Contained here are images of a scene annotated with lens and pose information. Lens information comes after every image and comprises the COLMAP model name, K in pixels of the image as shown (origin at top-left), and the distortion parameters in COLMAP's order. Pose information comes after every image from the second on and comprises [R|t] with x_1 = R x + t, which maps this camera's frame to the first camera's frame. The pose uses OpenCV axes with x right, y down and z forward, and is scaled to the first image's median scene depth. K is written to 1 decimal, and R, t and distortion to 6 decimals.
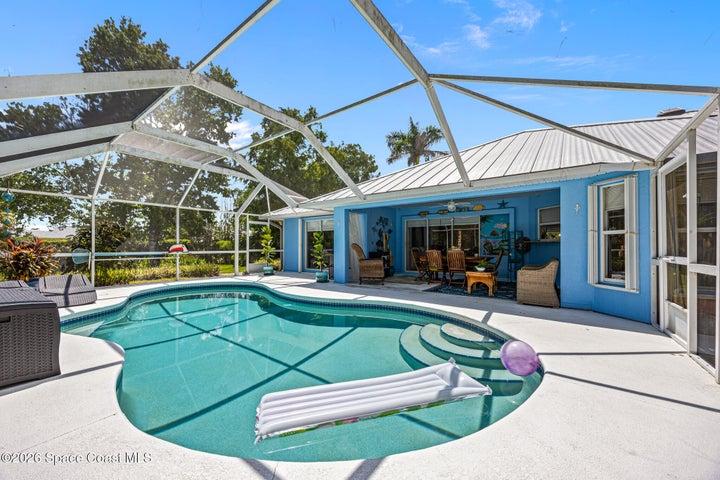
lens RADIAL K [[273.4, 0, 360.0], [0, 273.4, 240.0], [0, 0, 1]] dist [-0.001326, -0.000166]
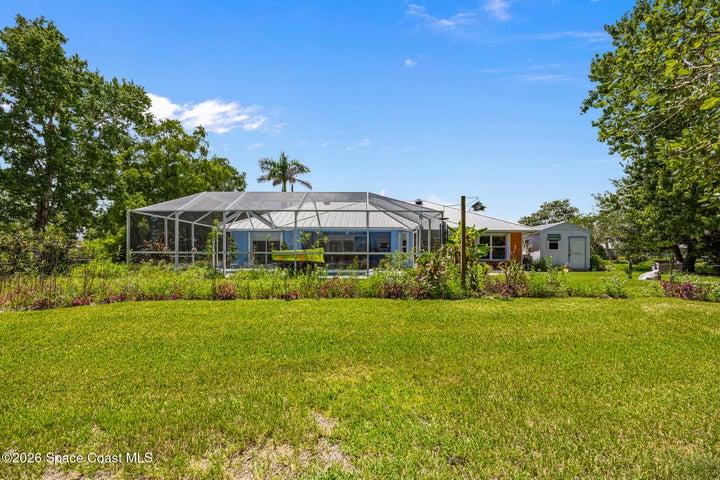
lens RADIAL K [[273.4, 0, 360.0], [0, 273.4, 240.0], [0, 0, 1]] dist [-0.001326, -0.000166]
pose [[0.812924, 0.037263, 0.581177, -0.680269], [-0.019312, 0.999127, -0.037048, 0.010595], [-0.582050, 0.018894, 0.812933, -0.658444]]
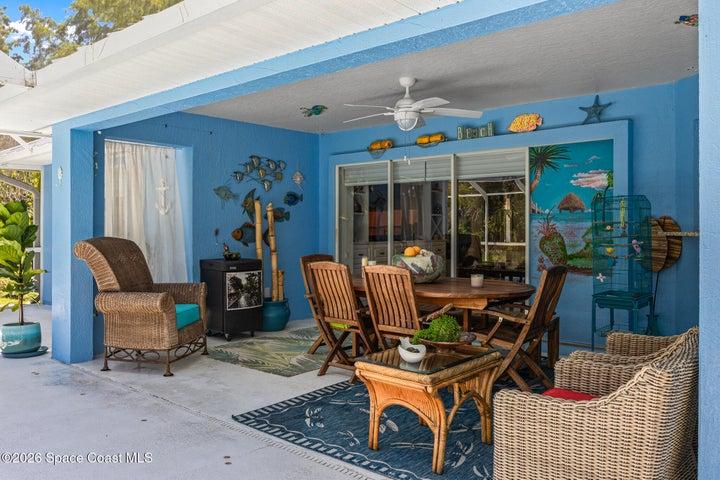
lens RADIAL K [[563.2, 0, 360.0], [0, 563.2, 240.0], [0, 0, 1]] dist [-0.006568, -0.002168]
pose [[0.997133, 0.003207, -0.075599, 0.306577], [0.000267, 0.998946, 0.045902, -0.013754], [0.075667, -0.045791, 0.996081, 0.349255]]
